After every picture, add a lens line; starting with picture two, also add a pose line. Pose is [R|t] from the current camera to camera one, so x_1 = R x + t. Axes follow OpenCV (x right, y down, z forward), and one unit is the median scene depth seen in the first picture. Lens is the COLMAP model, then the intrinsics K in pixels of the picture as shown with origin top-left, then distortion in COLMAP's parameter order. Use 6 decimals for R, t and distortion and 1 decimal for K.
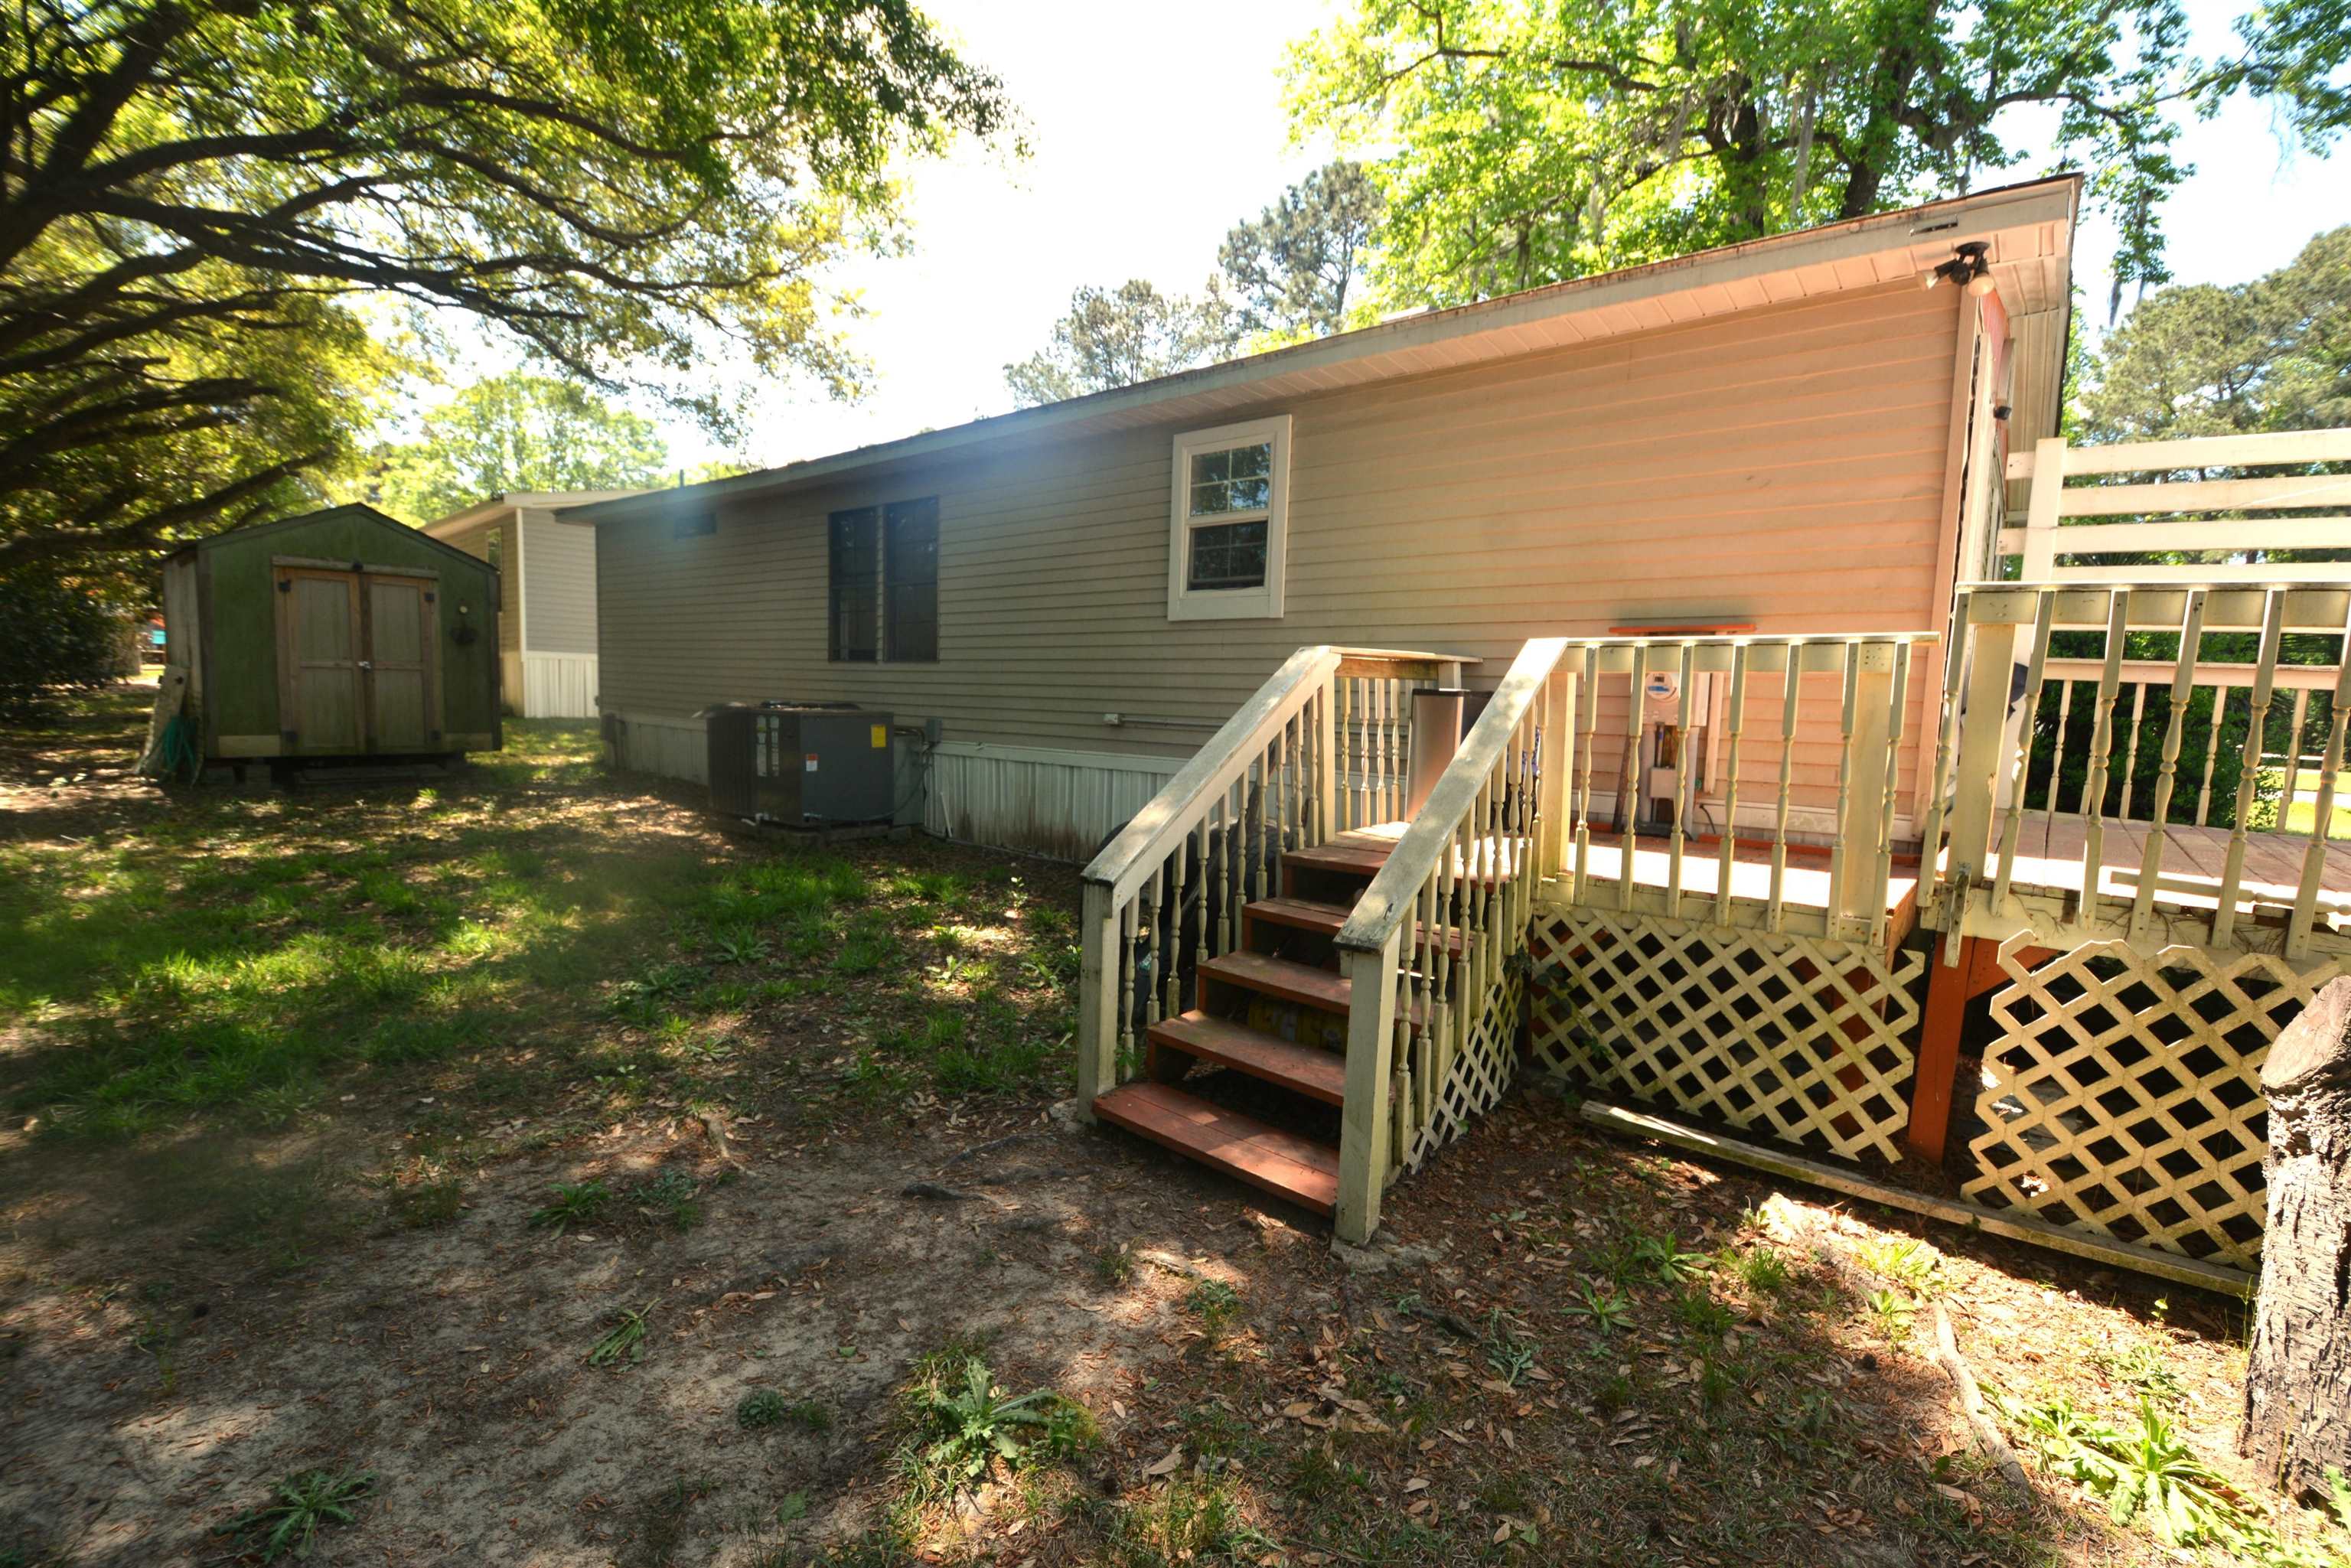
lens RADIAL K [[1025.3, 0, 1175.8], [0, 1025.3, 795.5], [0, 0, 1]] dist [0.019633, -0.024977]
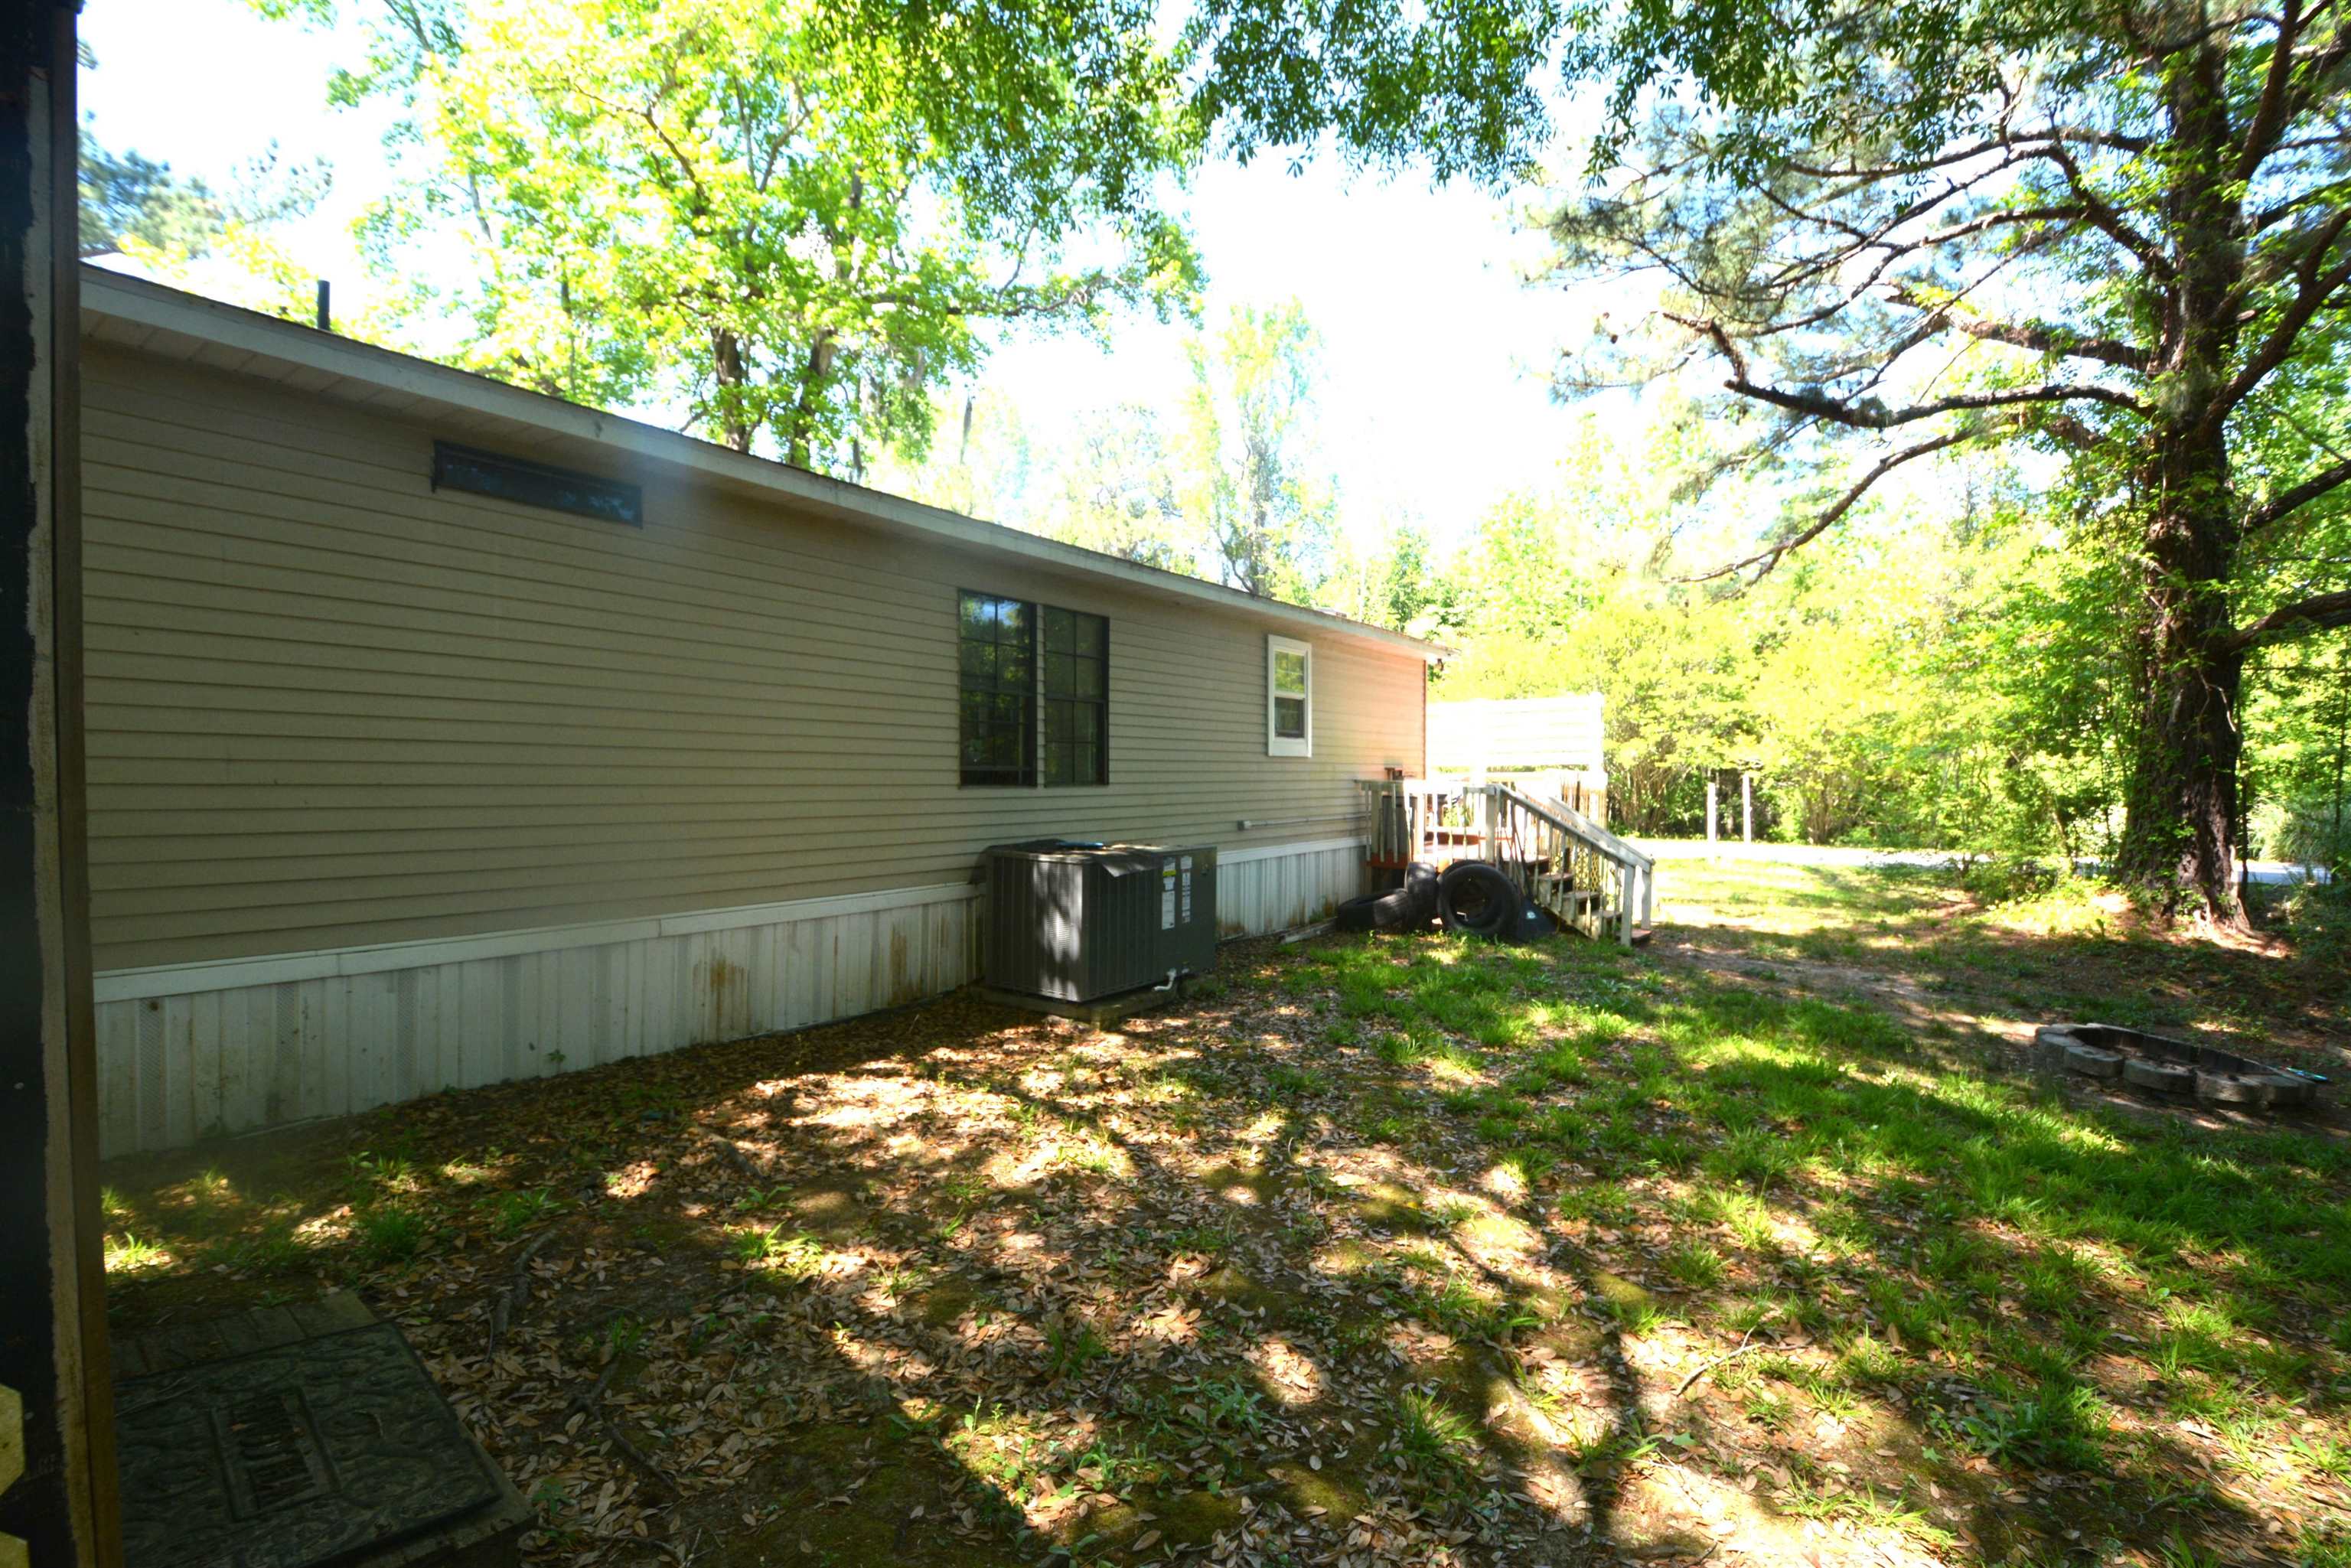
lens RADIAL K [[1025.3, 0, 1175.8], [0, 1025.3, 795.5], [0, 0, 1]] dist [0.019633, -0.024977]
pose [[-0.089742, -0.019380, 0.995776, -1.101701], [0.124977, 0.991689, 0.030564, -0.136271], [-0.988093, 0.127192, -0.086574, 0.977034]]
